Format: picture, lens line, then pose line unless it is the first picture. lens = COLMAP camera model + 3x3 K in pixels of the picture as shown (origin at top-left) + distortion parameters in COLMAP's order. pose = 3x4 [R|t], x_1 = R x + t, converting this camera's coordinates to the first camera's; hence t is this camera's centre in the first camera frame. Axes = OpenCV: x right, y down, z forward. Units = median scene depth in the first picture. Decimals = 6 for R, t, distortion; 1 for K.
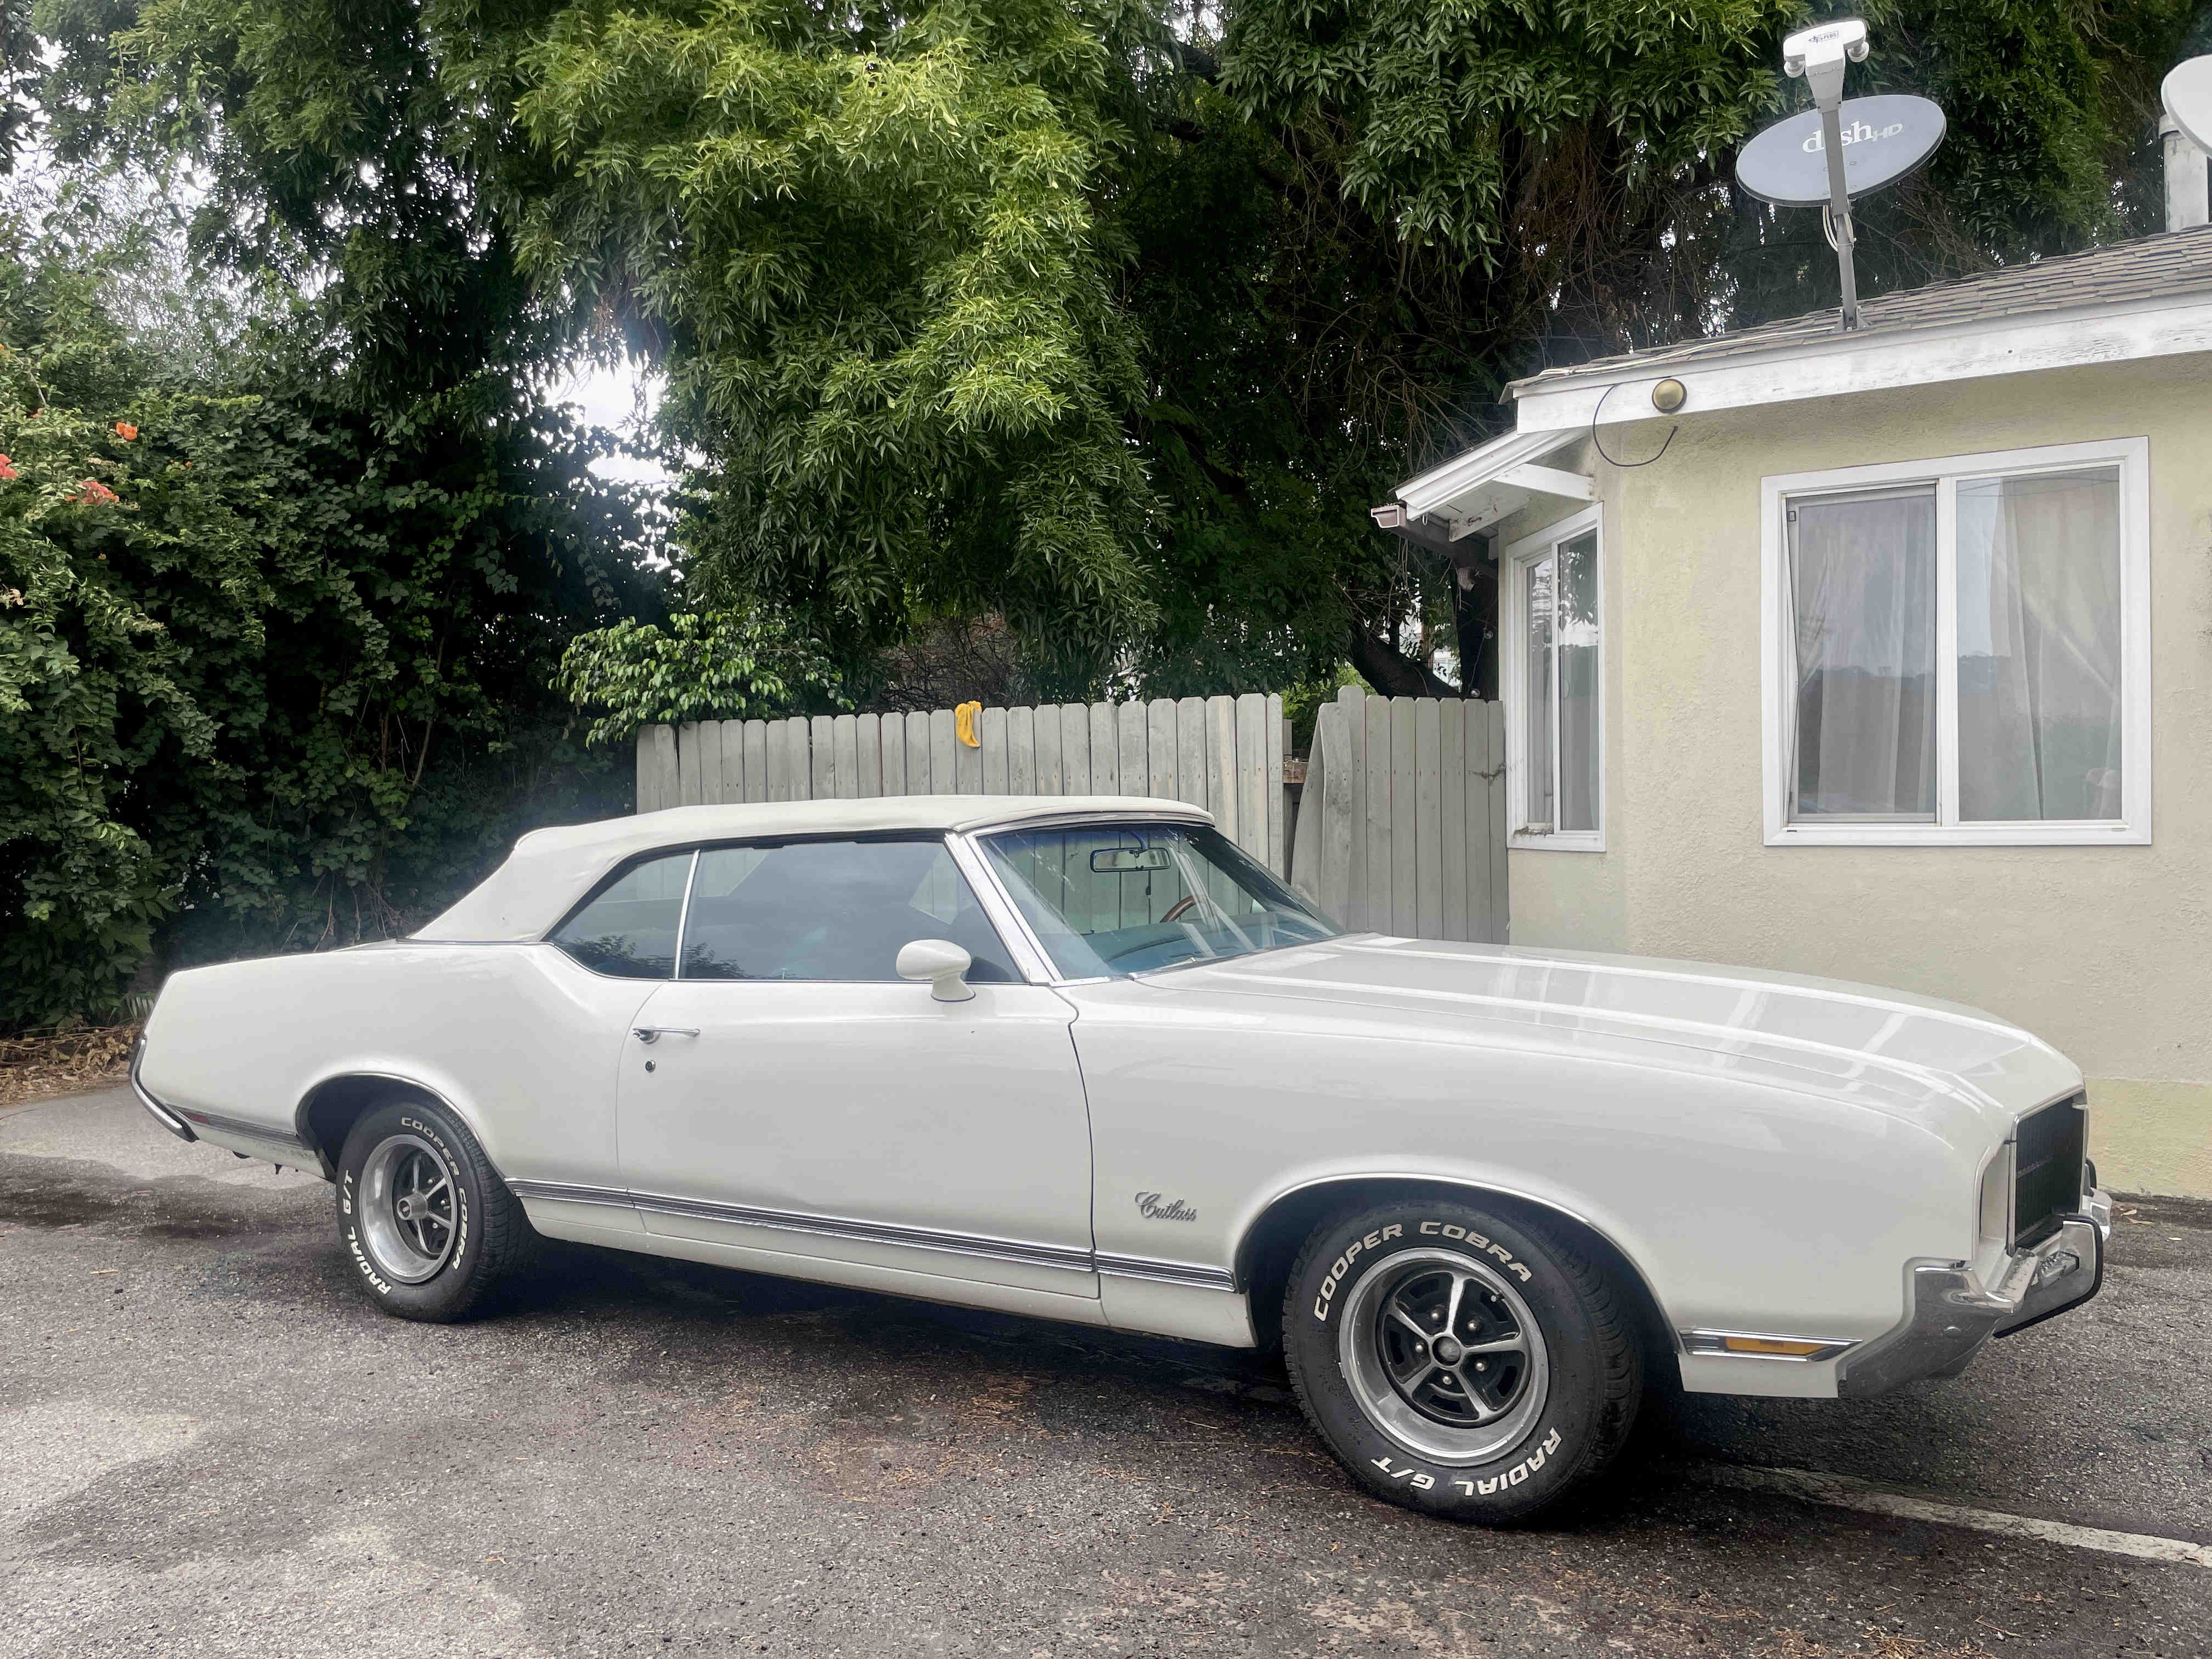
lens RADIAL K [[1692.9, 0, 1110.0], [0, 1692.9, 830.2], [0, 0, 1]] dist [-0.010552, -0.026507]
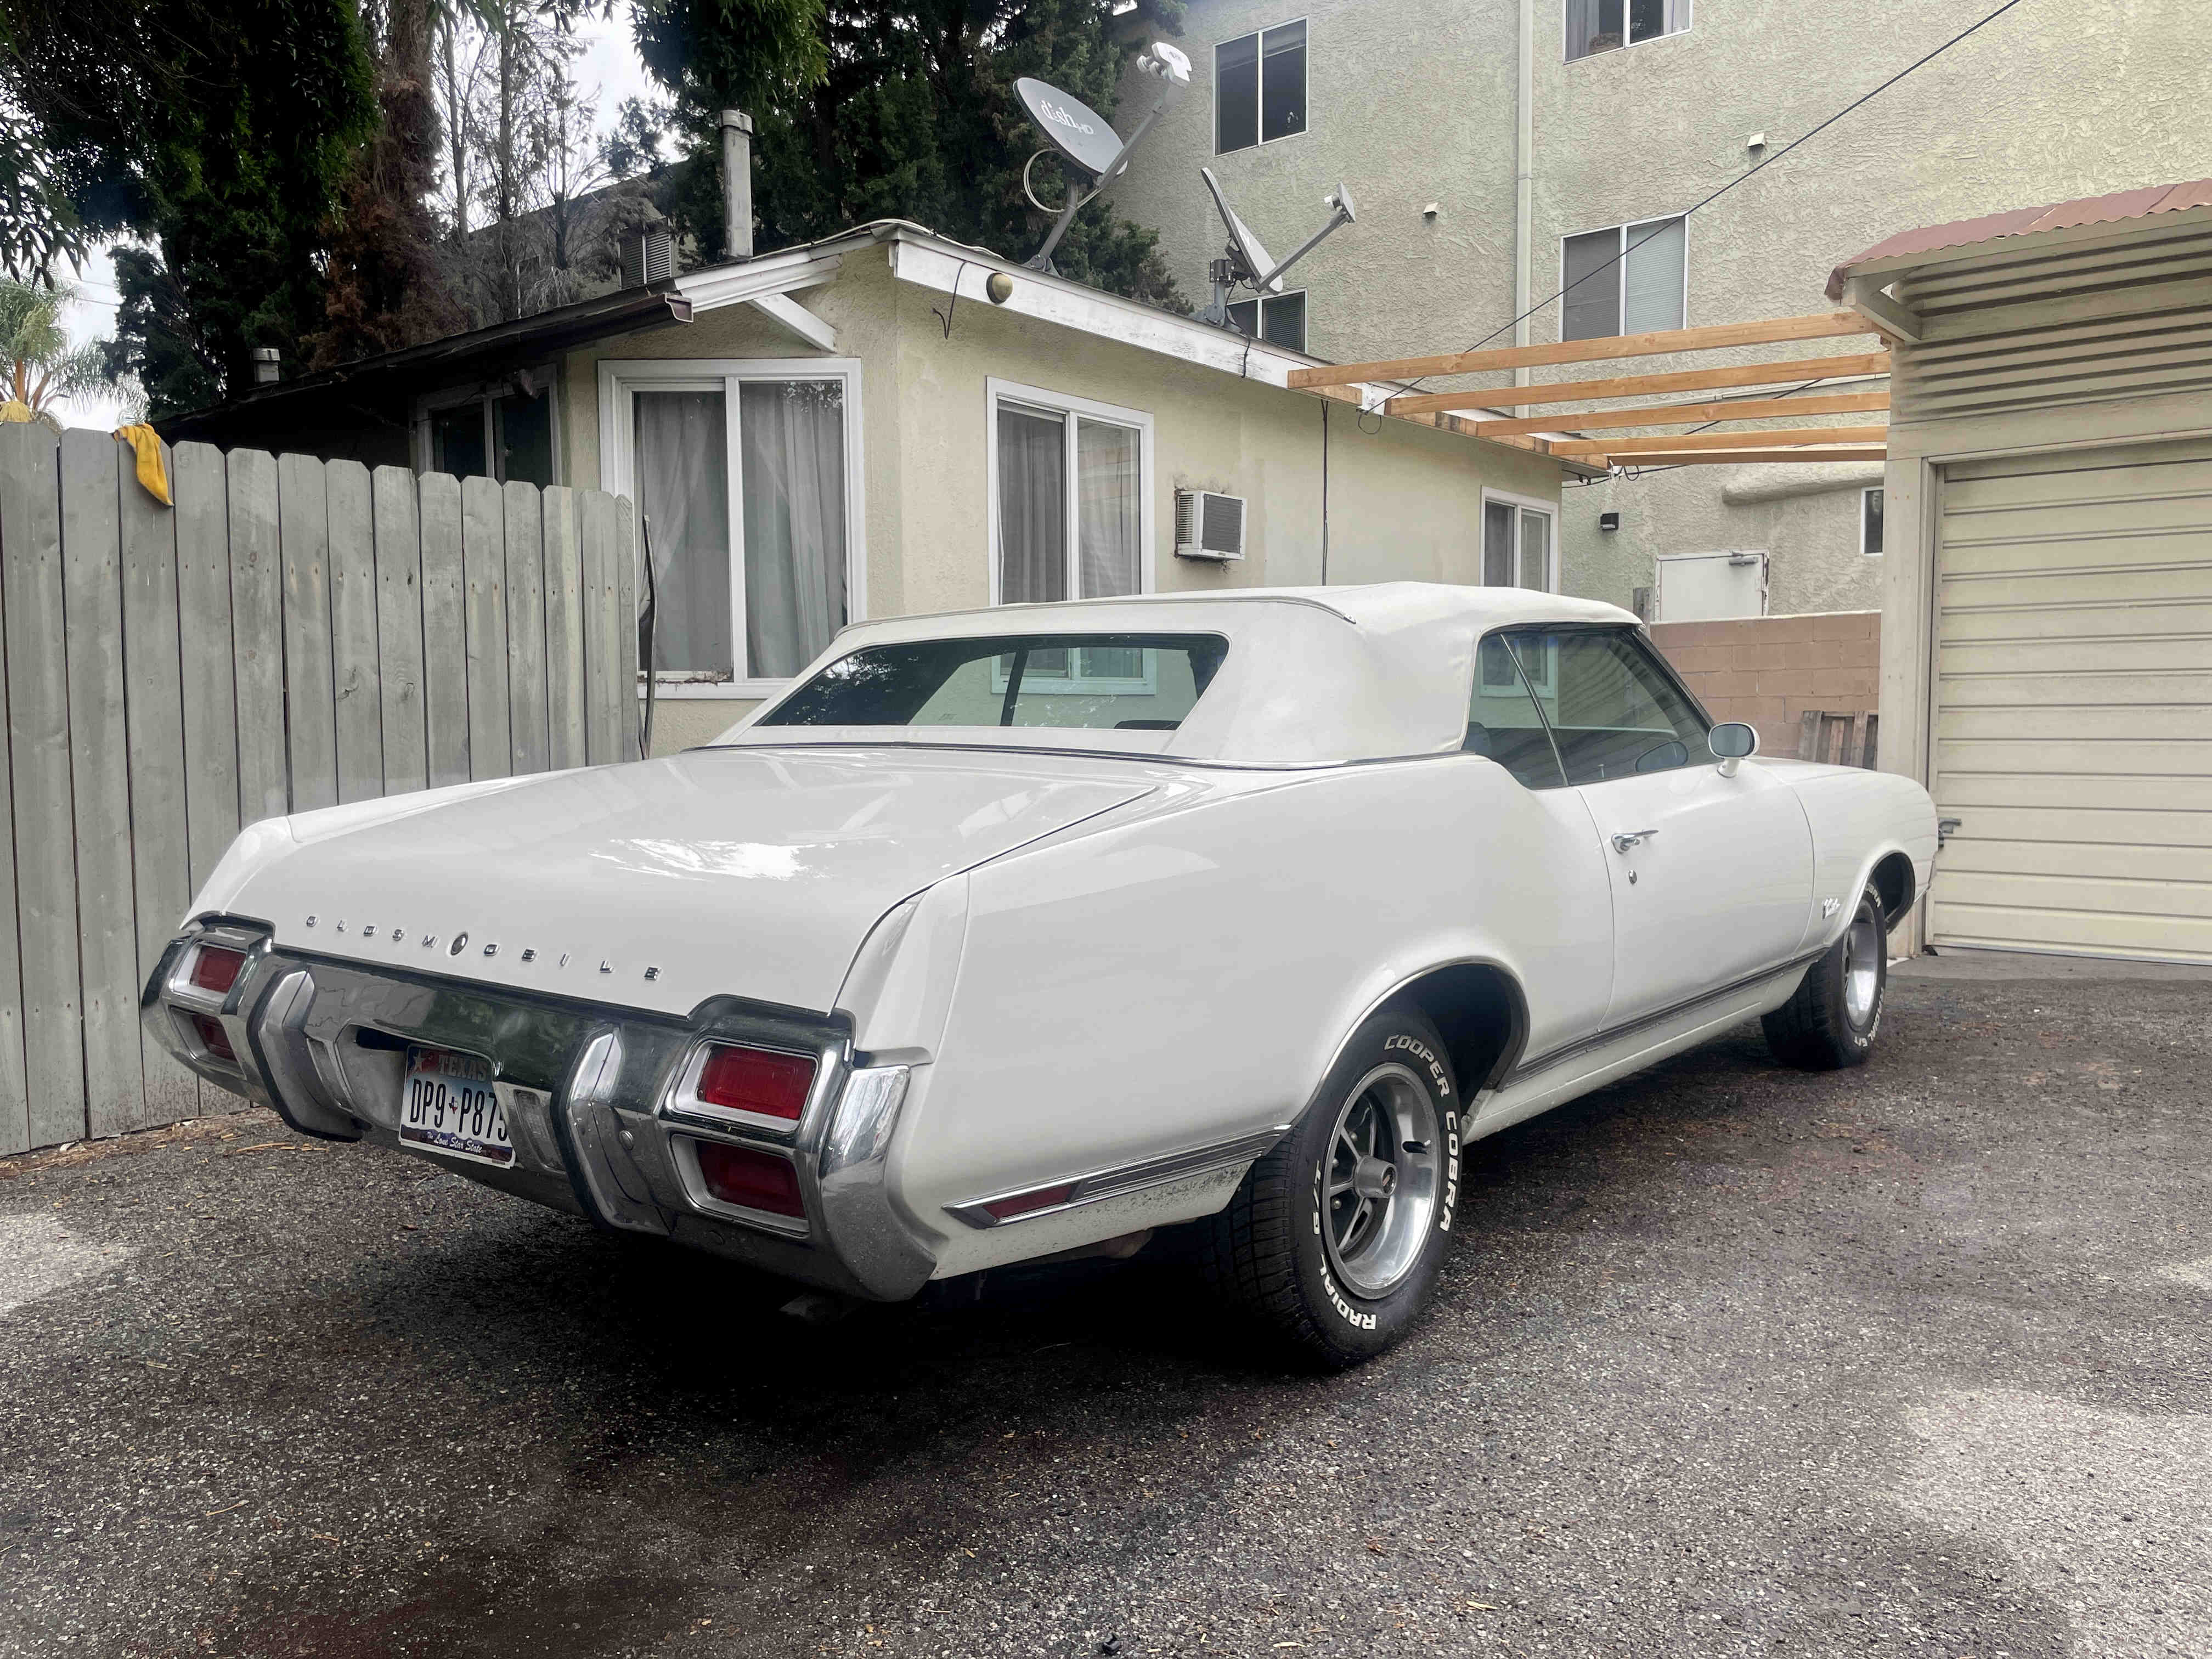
lens RADIAL K [[1692.9, 0, 1118.6], [0, 1692.9, 843.0], [0, 0, 1]] dist [-0.010552, -0.026507]
pose [[0.162199, -0.055790, 0.985180, -0.795069], [0.004152, 0.998430, 0.055857, 0.048249], [-0.986749, -0.004970, 0.162176, 0.757016]]
